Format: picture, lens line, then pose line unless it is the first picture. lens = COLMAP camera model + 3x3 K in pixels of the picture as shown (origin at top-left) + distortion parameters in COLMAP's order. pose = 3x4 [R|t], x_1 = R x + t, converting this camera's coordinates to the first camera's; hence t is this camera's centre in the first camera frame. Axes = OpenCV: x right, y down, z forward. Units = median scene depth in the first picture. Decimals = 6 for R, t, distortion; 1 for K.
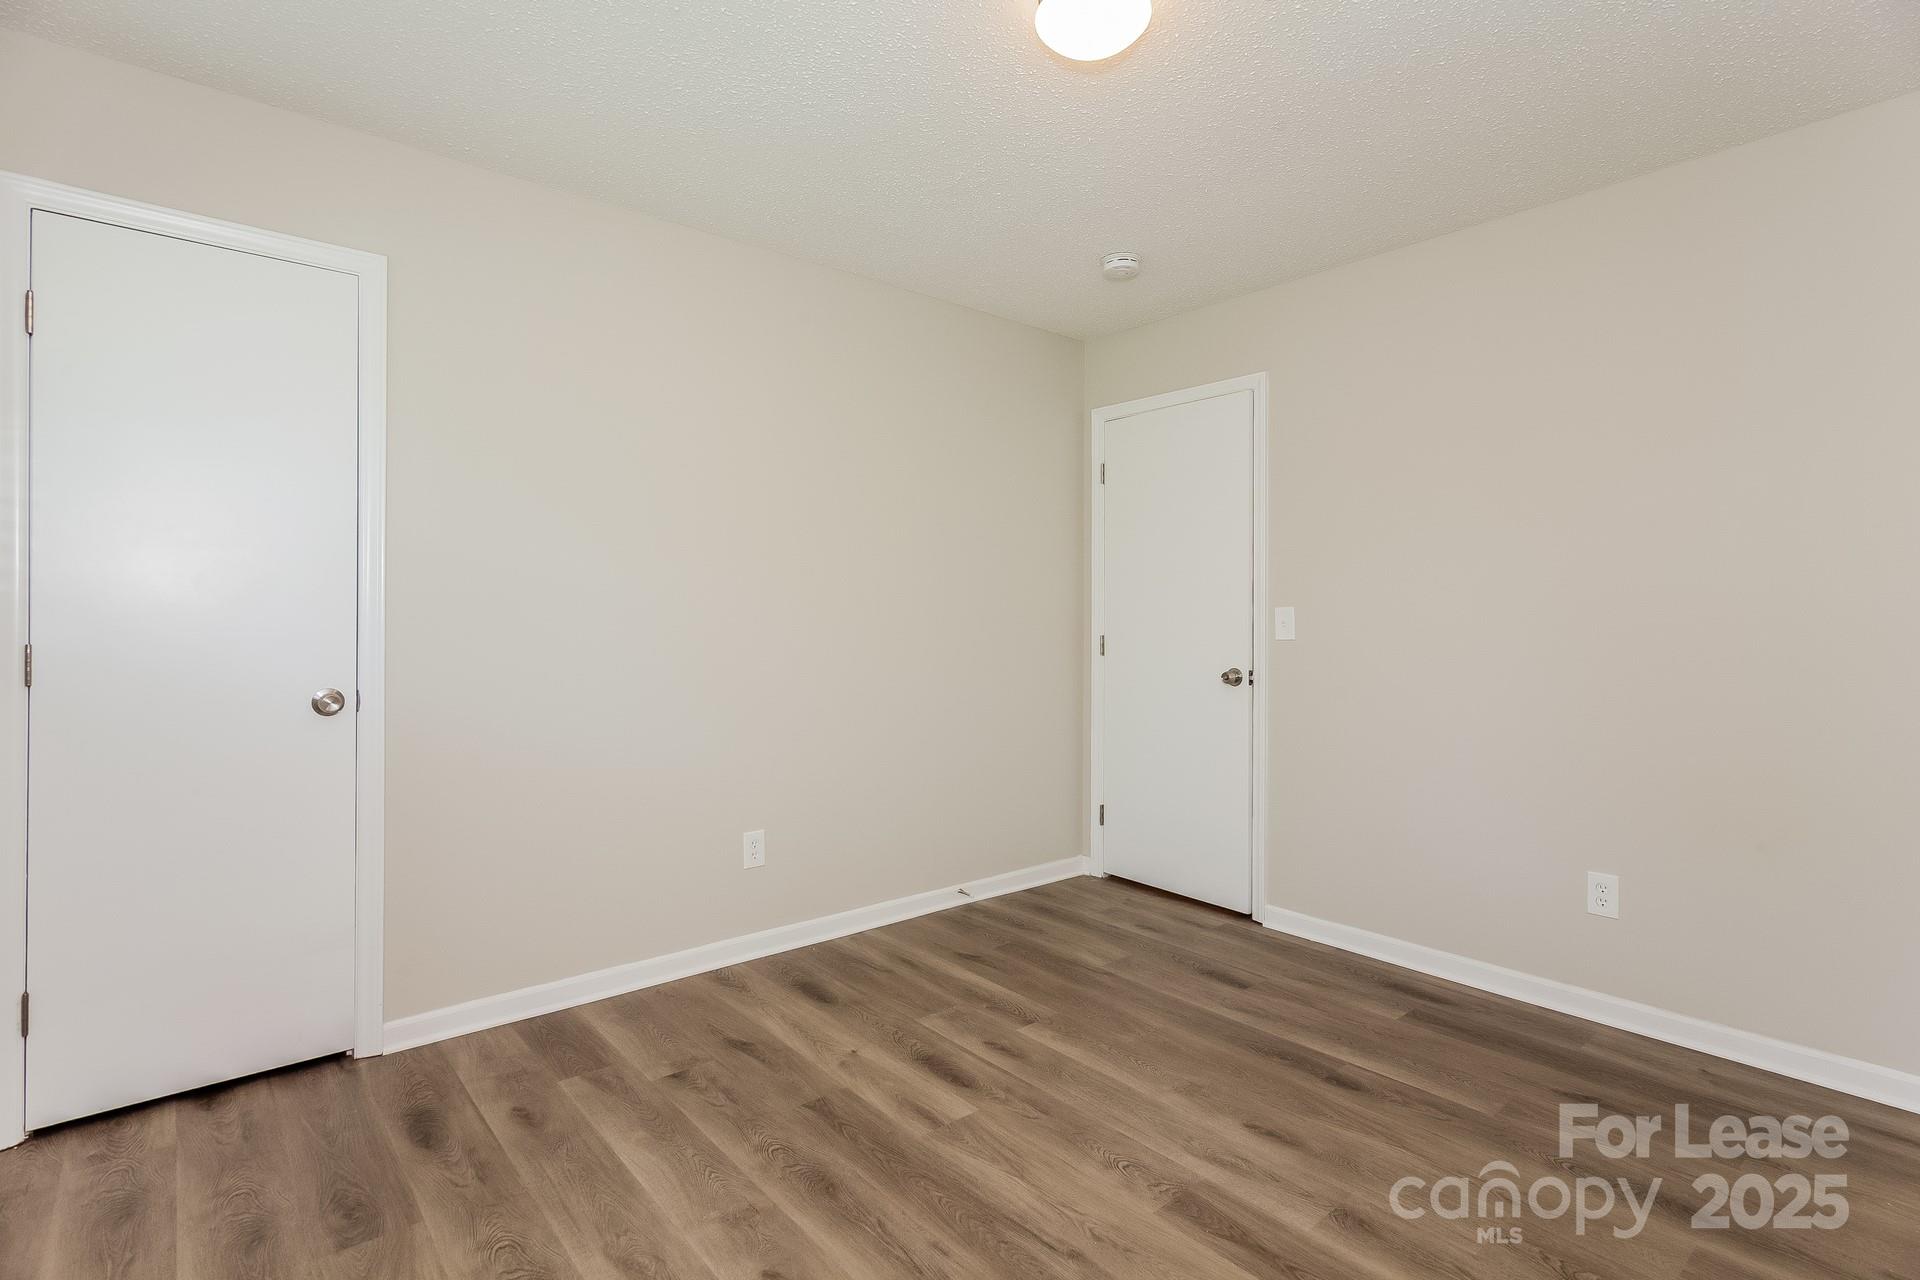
lens RADIAL K [[941.9, 0, 950.8], [0, 941.9, 625.9], [0, 0, 1]] dist [-0.012364, 0.000000]
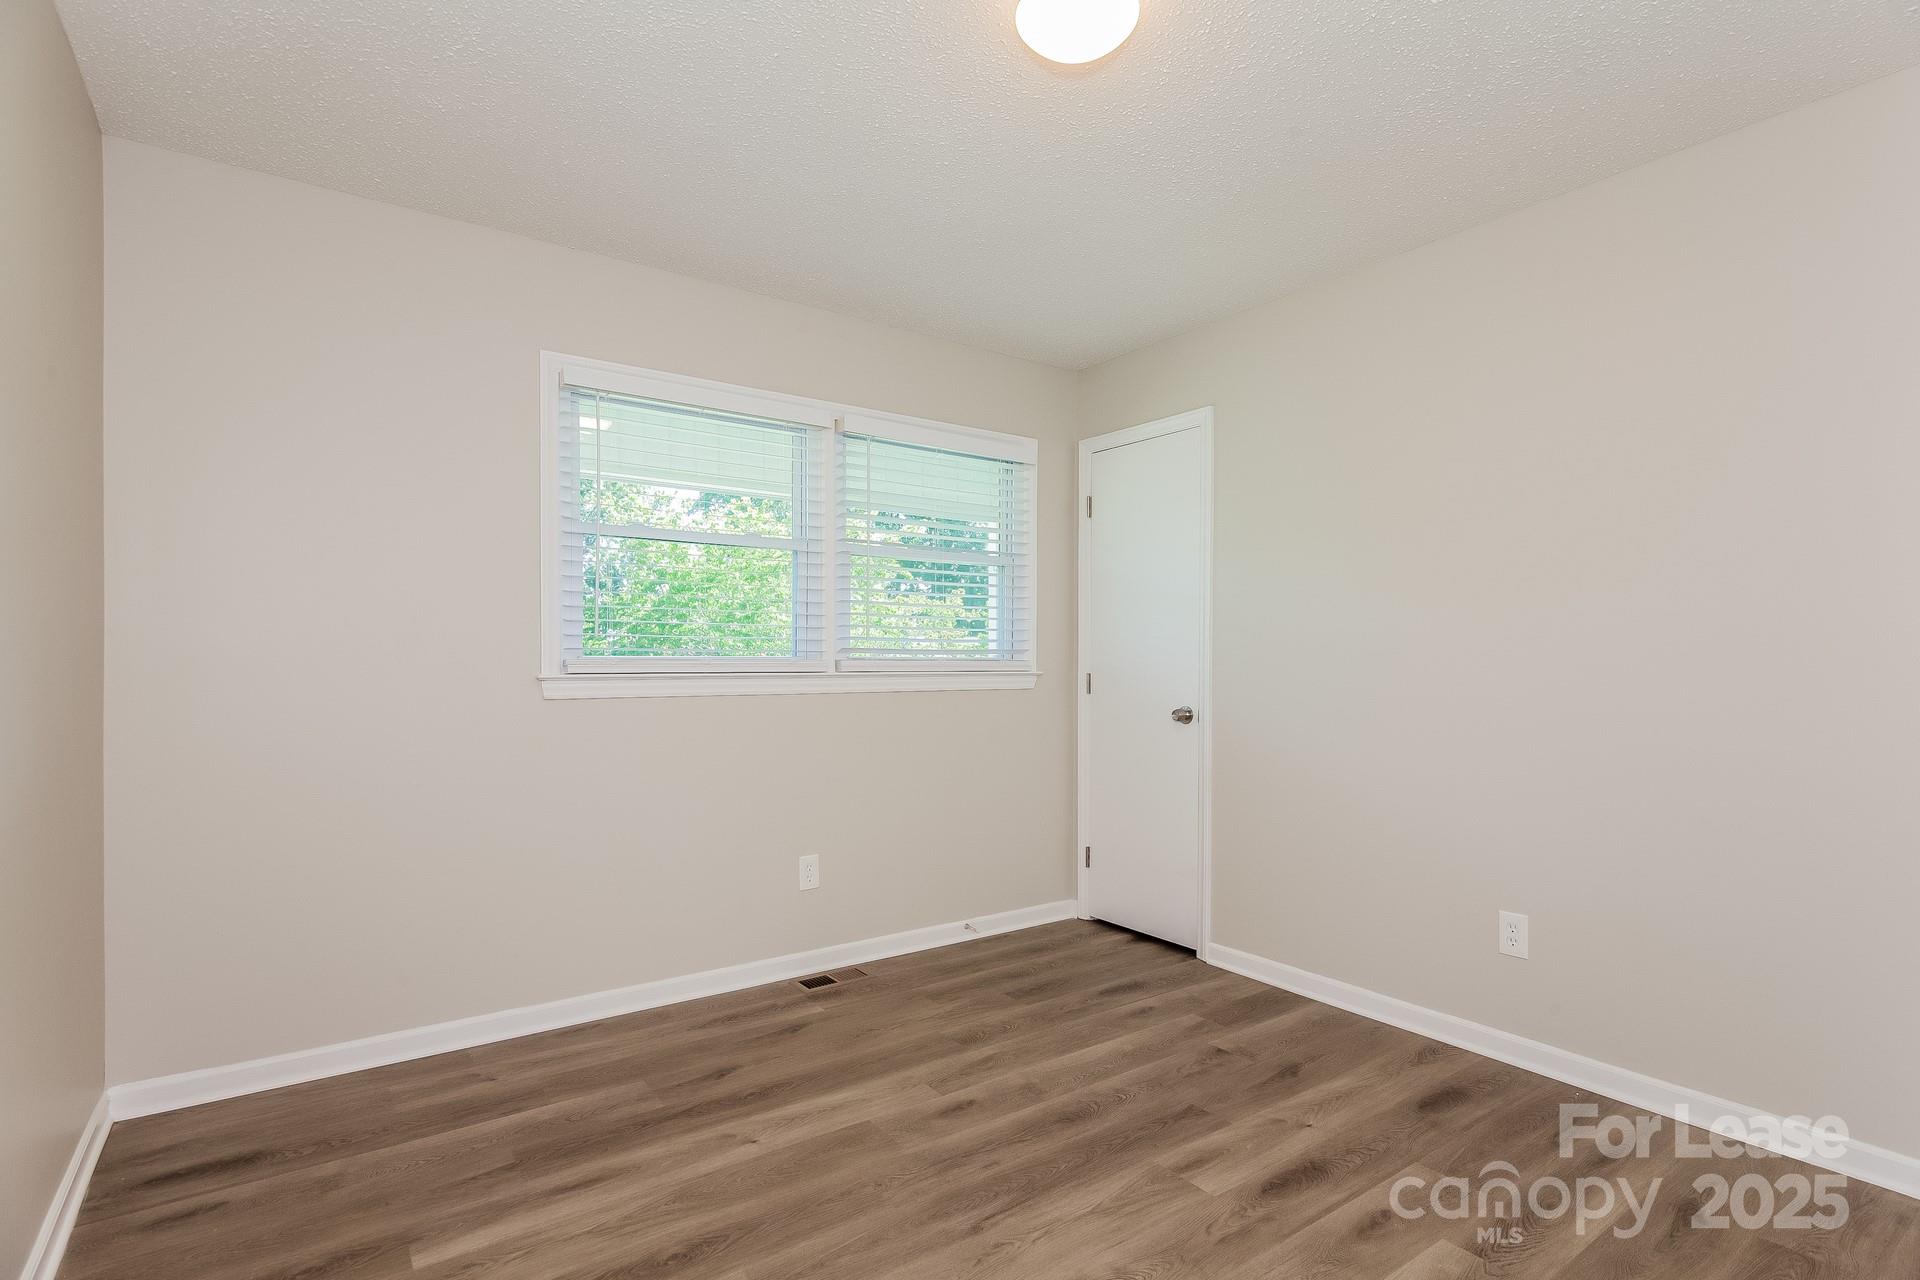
lens RADIAL K [[941.9, 0, 957.2], [0, 941.9, 650.0], [0, 0, 1]] dist [-0.012364, 0.000000]
pose [[-0.089964, -0.009301, -0.995902, 0.921622], [-0.014181, 0.999867, -0.008057, -0.003368], [0.995844, 0.013398, -0.090084, 0.790938]]
